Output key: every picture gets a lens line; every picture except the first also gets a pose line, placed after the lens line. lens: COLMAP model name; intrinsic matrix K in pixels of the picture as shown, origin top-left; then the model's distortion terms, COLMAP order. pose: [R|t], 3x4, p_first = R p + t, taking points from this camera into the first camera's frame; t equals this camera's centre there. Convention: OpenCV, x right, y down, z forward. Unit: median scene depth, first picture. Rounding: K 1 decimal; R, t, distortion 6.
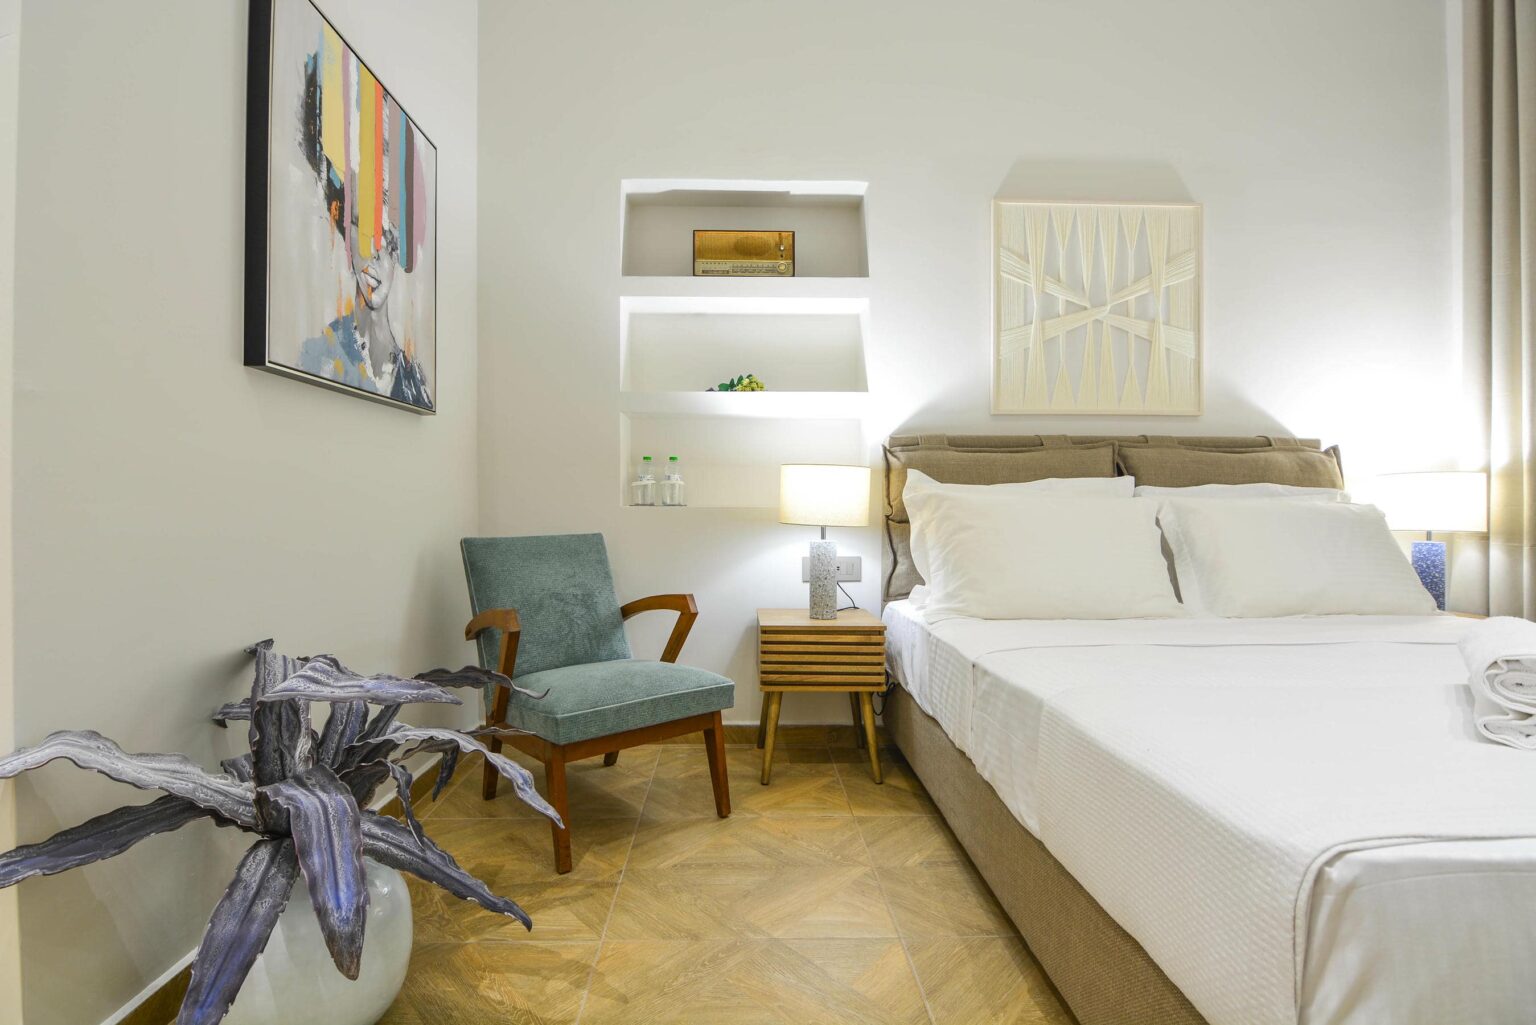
lens RADIAL K [[751.7, 0, 754.4], [0, 751.7, 508.8], [0, 0, 1]] dist [-0.001950, -0.001331]
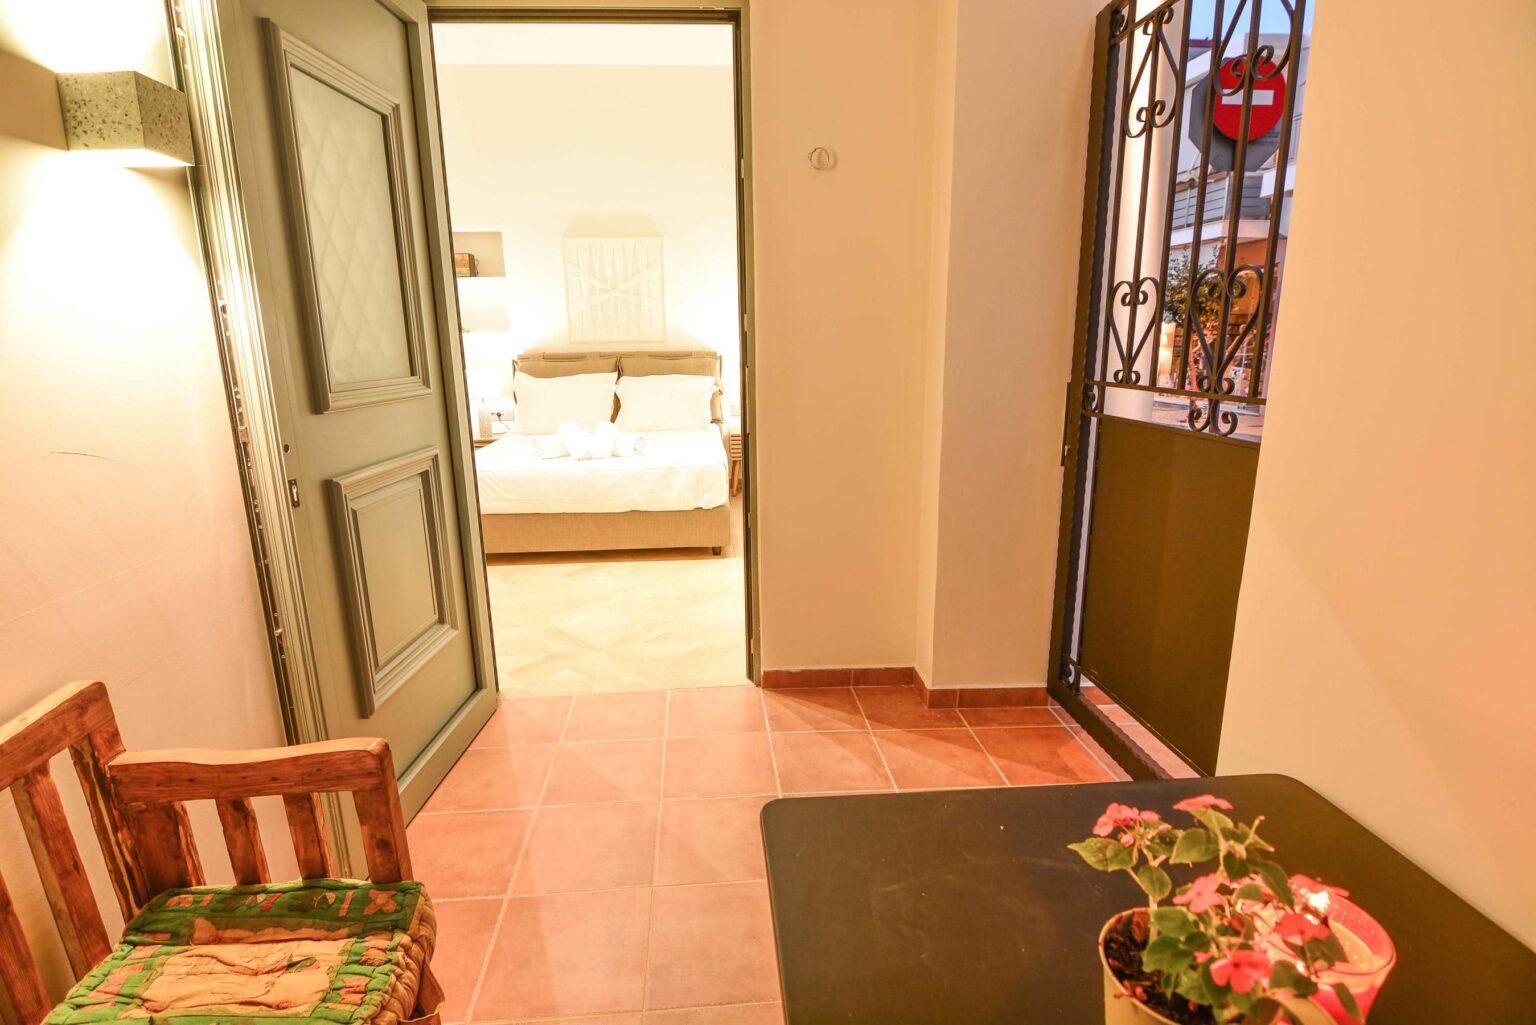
lens RADIAL K [[751.7, 0, 754.4], [0, 751.7, 508.8], [0, 0, 1]] dist [-0.001950, -0.001331]
pose [[0.999254, -0.024285, 0.030020, 0.780410], [0.017006, 0.974782, 0.222509, -0.130286], [-0.034667, -0.221833, 0.974468, -1.257426]]
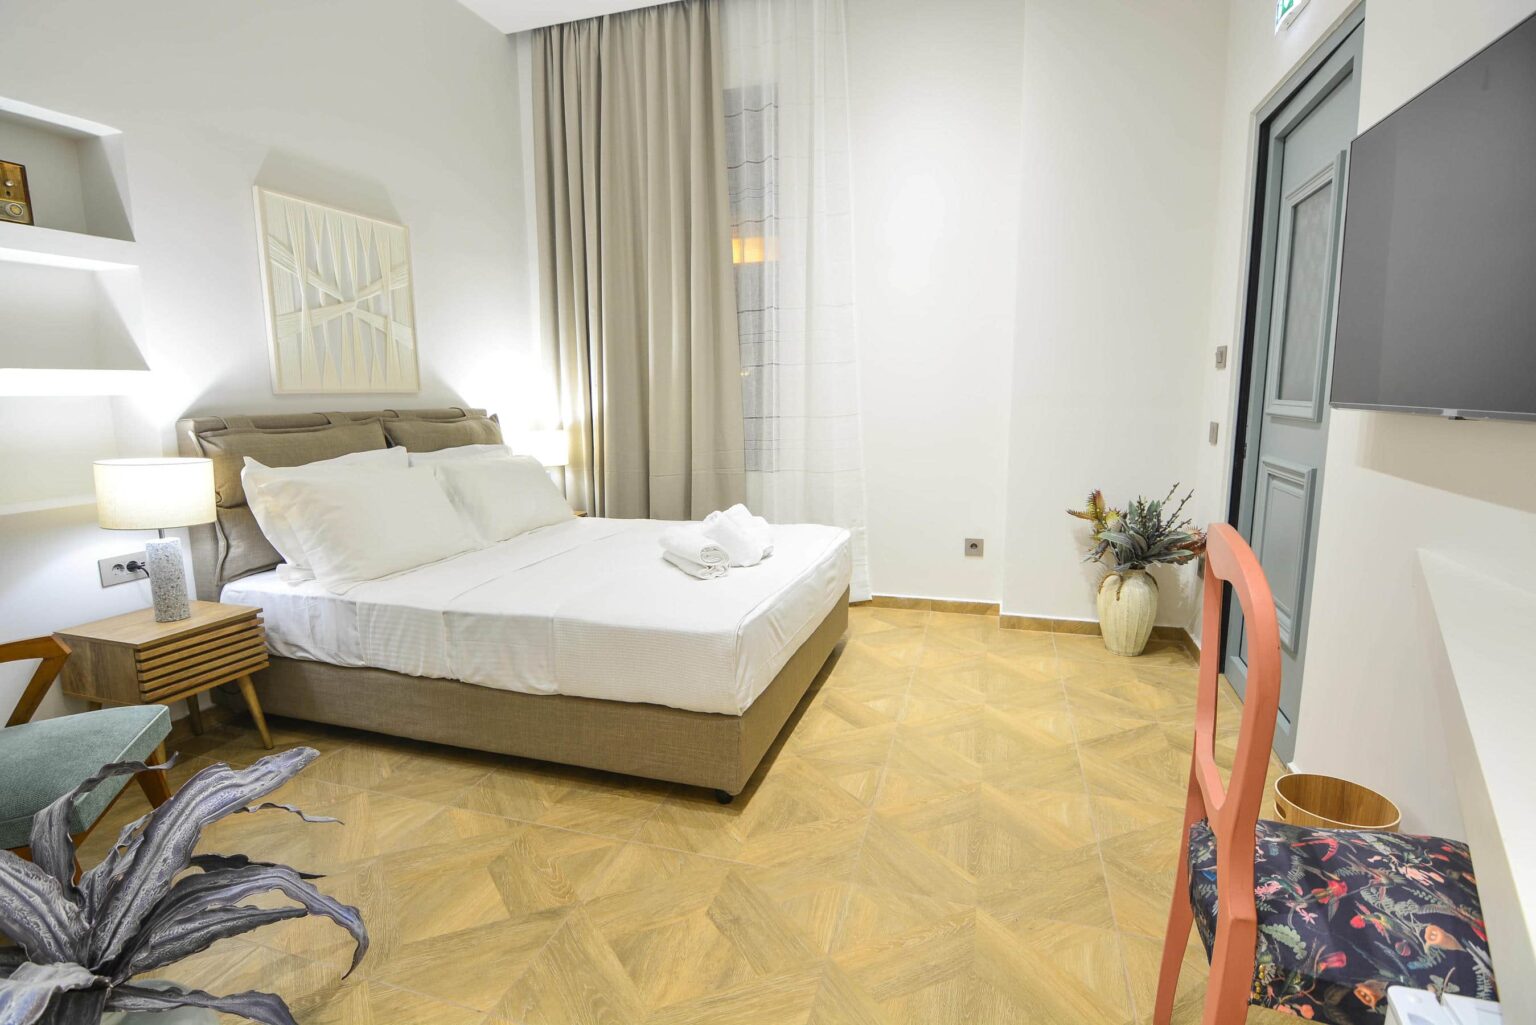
lens RADIAL K [[751.7, 0, 754.4], [0, 751.7, 508.8], [0, 0, 1]] dist [-0.001950, -0.001331]
pose [[0.336664, -0.152618, 0.929174, -0.484008], [0.015007, 0.987522, 0.156765, -0.121863], [-0.941505, -0.038833, 0.334754, -0.016512]]
